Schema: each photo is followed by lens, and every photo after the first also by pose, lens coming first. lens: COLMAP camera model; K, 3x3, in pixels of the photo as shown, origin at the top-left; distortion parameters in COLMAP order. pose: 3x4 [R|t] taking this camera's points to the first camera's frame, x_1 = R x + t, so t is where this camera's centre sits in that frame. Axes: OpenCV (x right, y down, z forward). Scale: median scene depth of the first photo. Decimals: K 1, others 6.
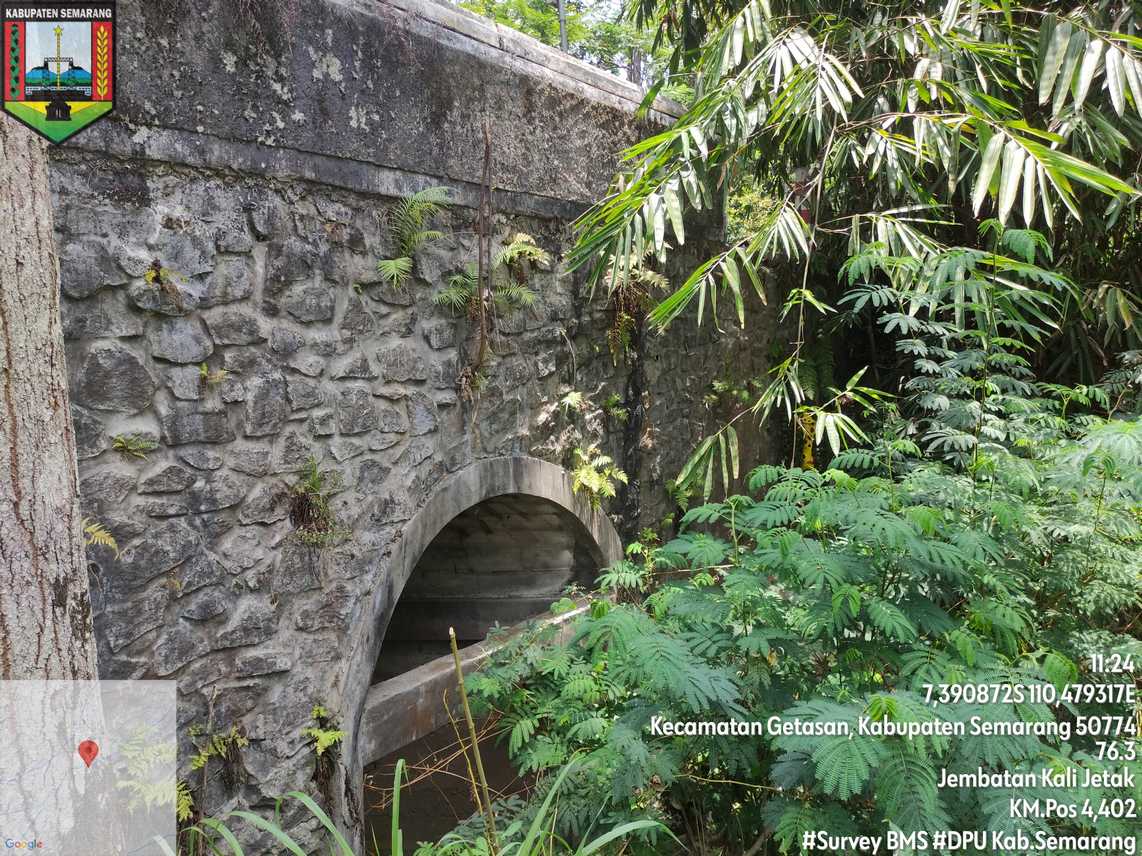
lens RADIAL K [[846.3, 0, 574.4], [0, 846.3, 418.8], [0, 0, 1]] dist [0.032284, -0.027241]
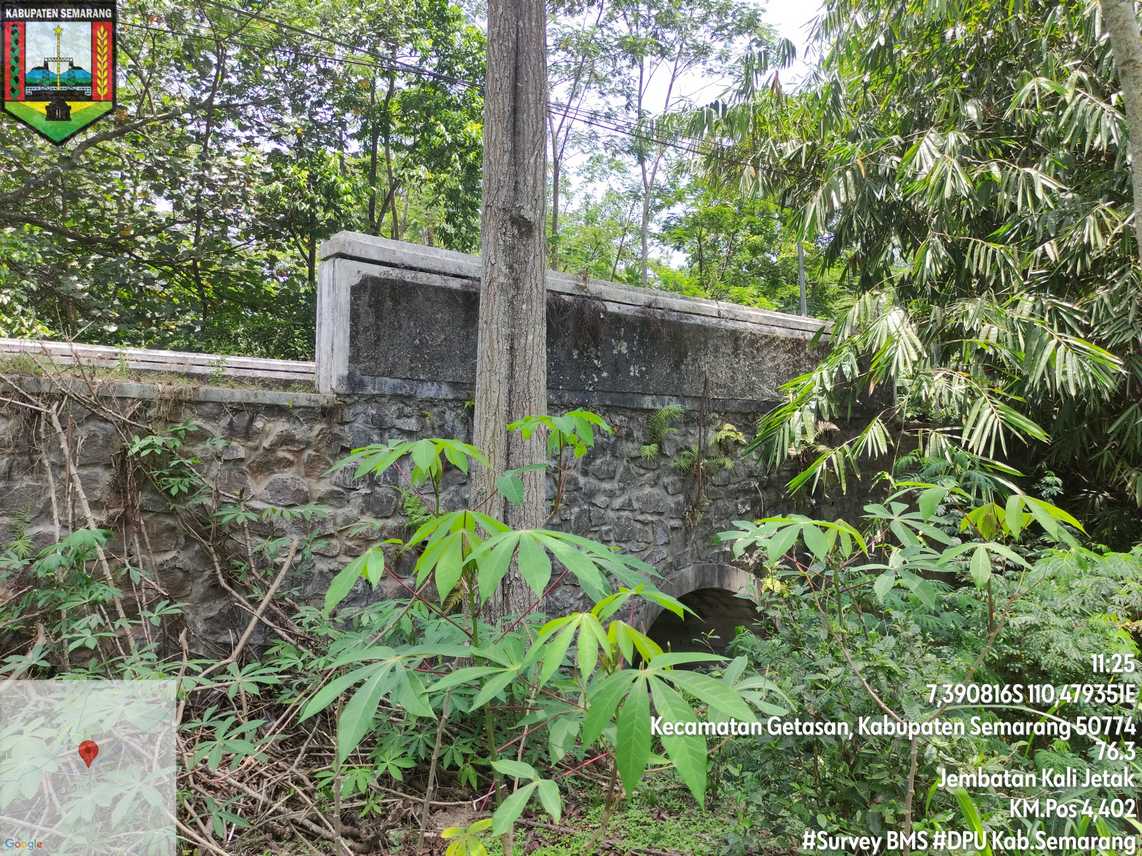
lens RADIAL K [[846.3, 0, 567.2], [0, 846.3, 420.5], [0, 0, 1]] dist [0.032284, -0.027241]
pose [[0.952643, 0.021129, -0.303355, 0.156417], [-0.064530, 0.988909, -0.133770, 0.012066], [0.297164, 0.147011, 0.943441, -0.713033]]
